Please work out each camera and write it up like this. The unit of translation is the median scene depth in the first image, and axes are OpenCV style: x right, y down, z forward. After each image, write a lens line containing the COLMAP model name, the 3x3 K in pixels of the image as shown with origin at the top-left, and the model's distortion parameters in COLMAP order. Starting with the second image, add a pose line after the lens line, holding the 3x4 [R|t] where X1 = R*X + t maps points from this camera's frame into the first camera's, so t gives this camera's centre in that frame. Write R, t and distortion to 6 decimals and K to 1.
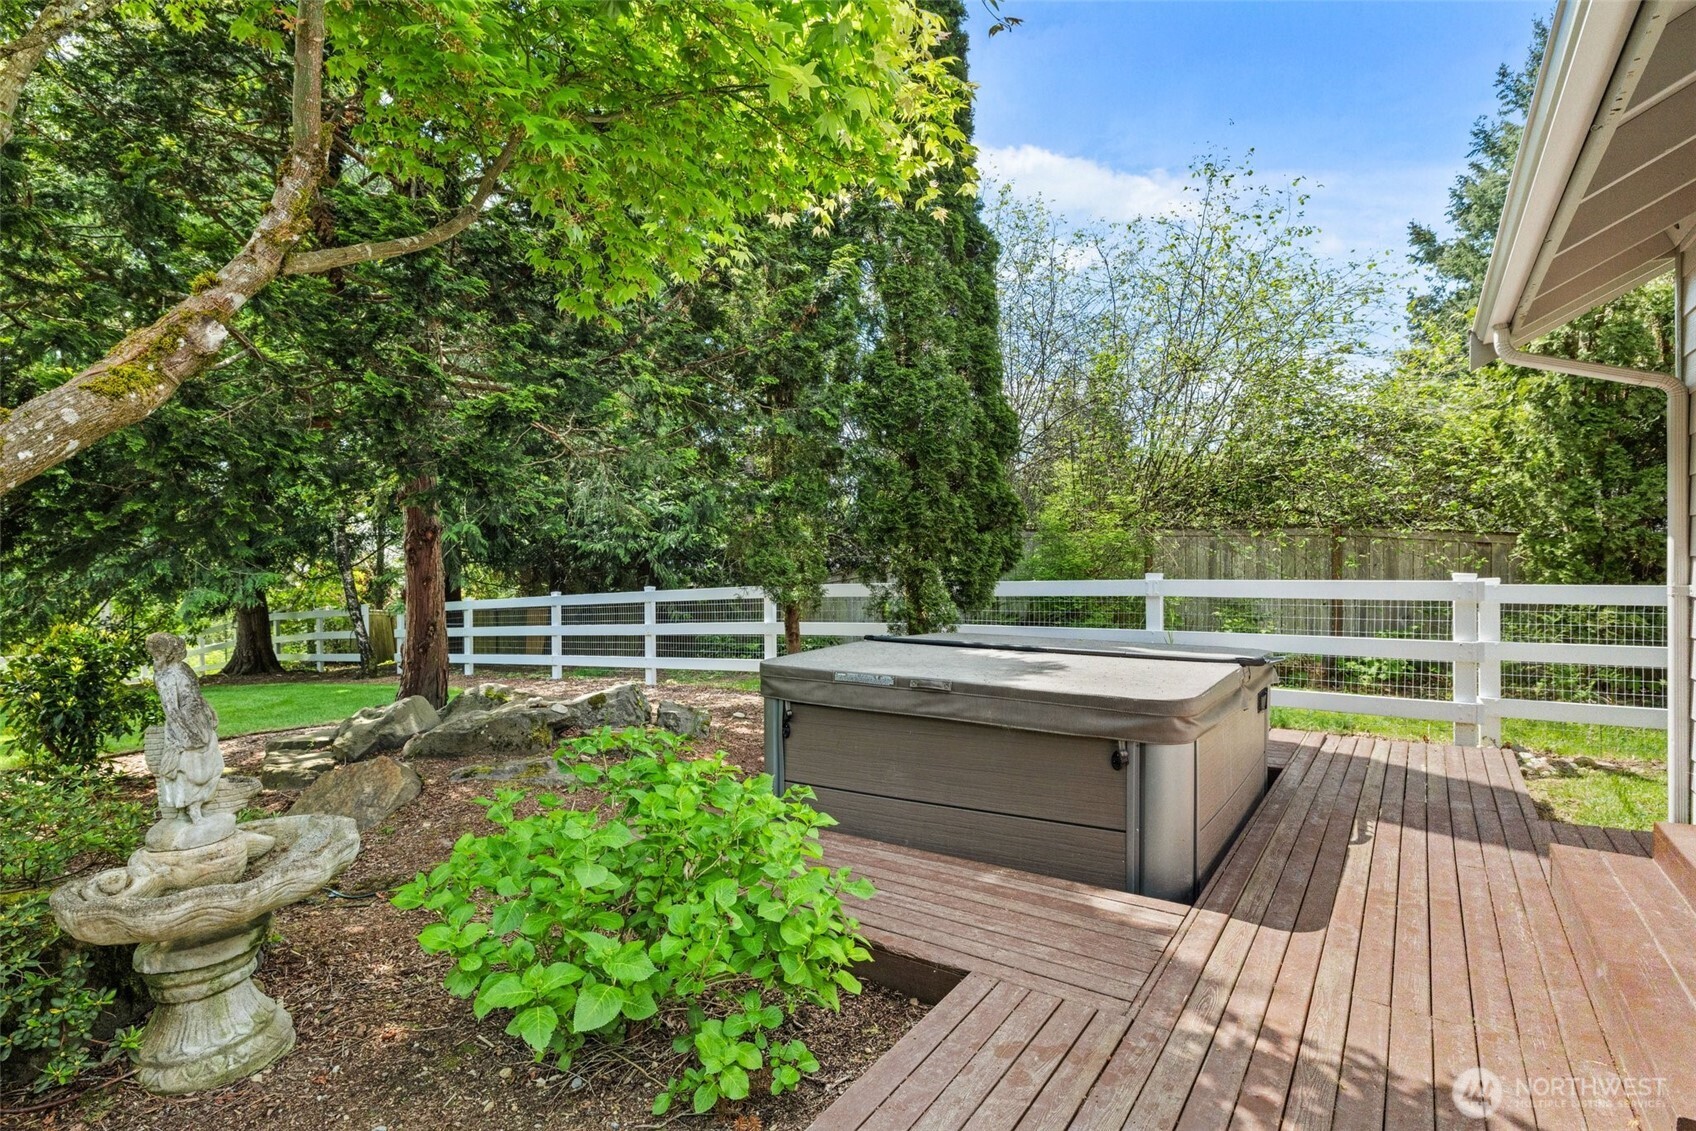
lens RADIAL K [[831.4, 0, 843.4], [0, 831.4, 565.7], [0, 0, 1]] dist [-0.000339, -0.000123]
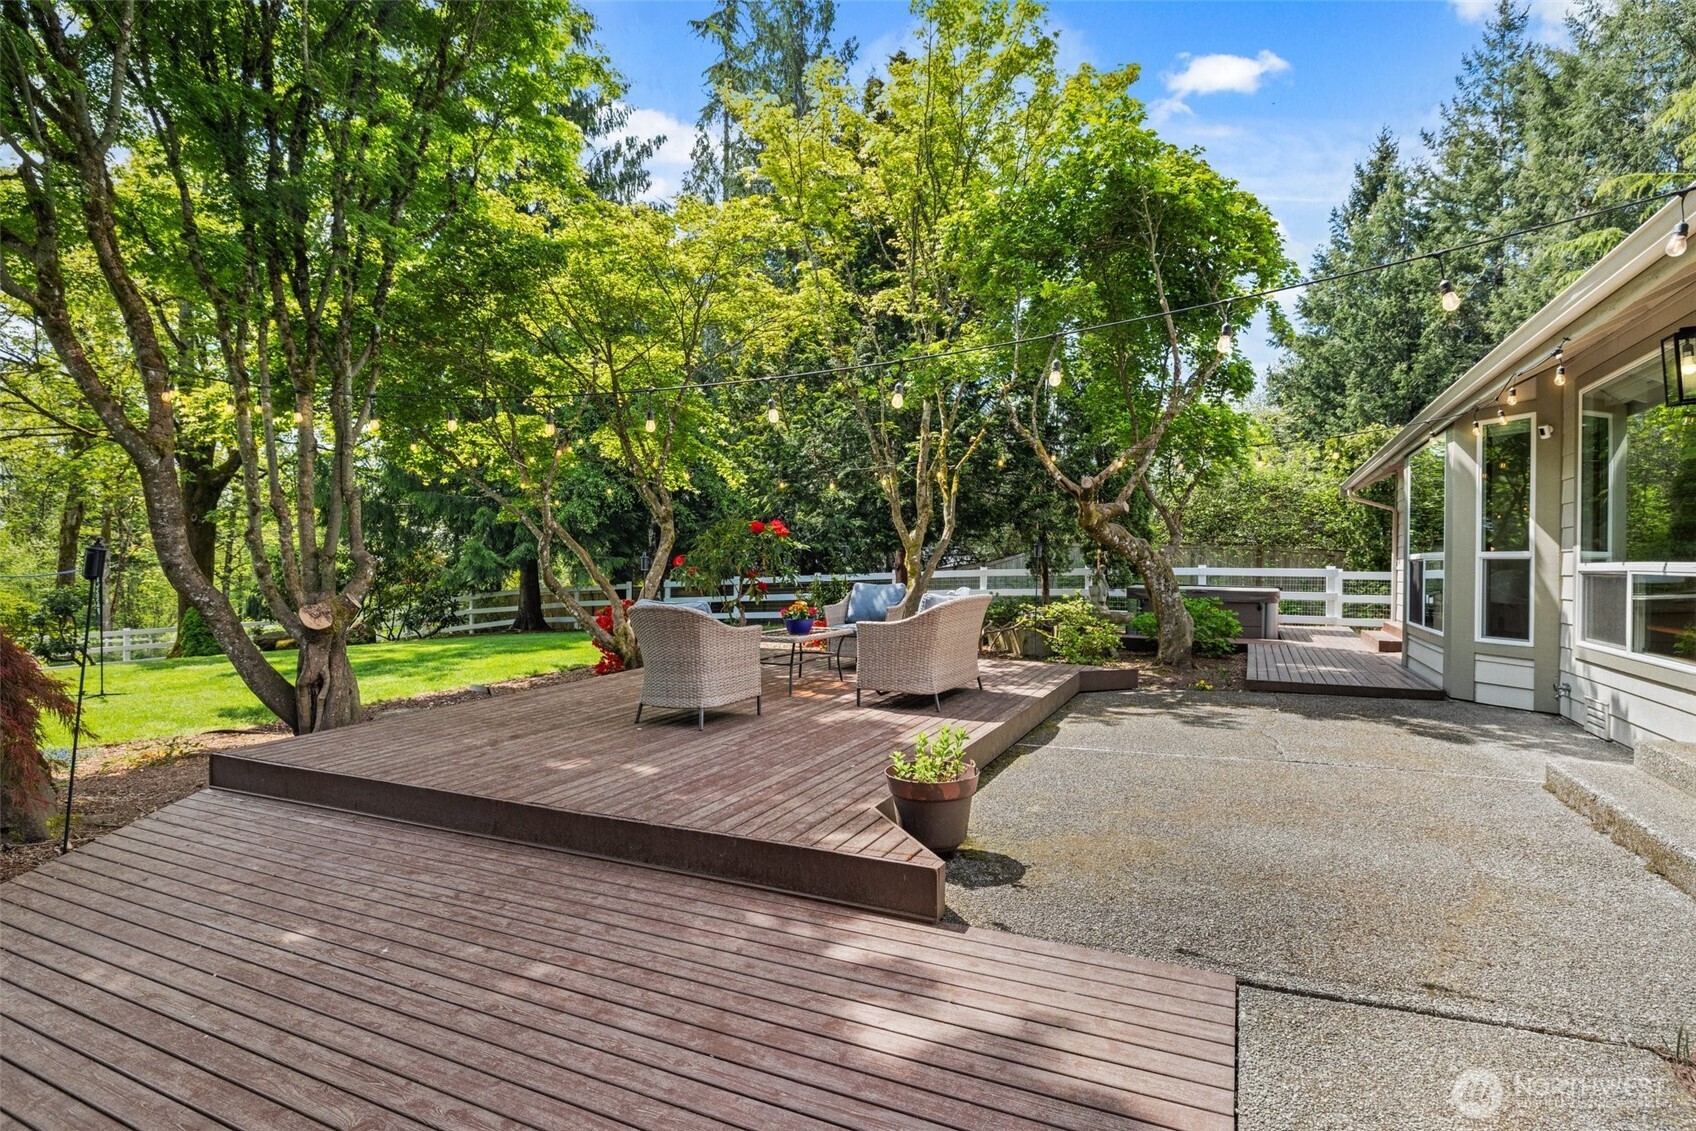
lens RADIAL K [[831.4, 0, 852.0], [0, 831.4, 569.0], [0, 0, 1]] dist [-0.000339, -0.000123]
pose [[0.987380, 0.019925, 0.157112, -0.736162], [-0.019698, 0.999801, -0.003003, 0.036895], [-0.157140, -0.000129, 0.987576, -0.857943]]
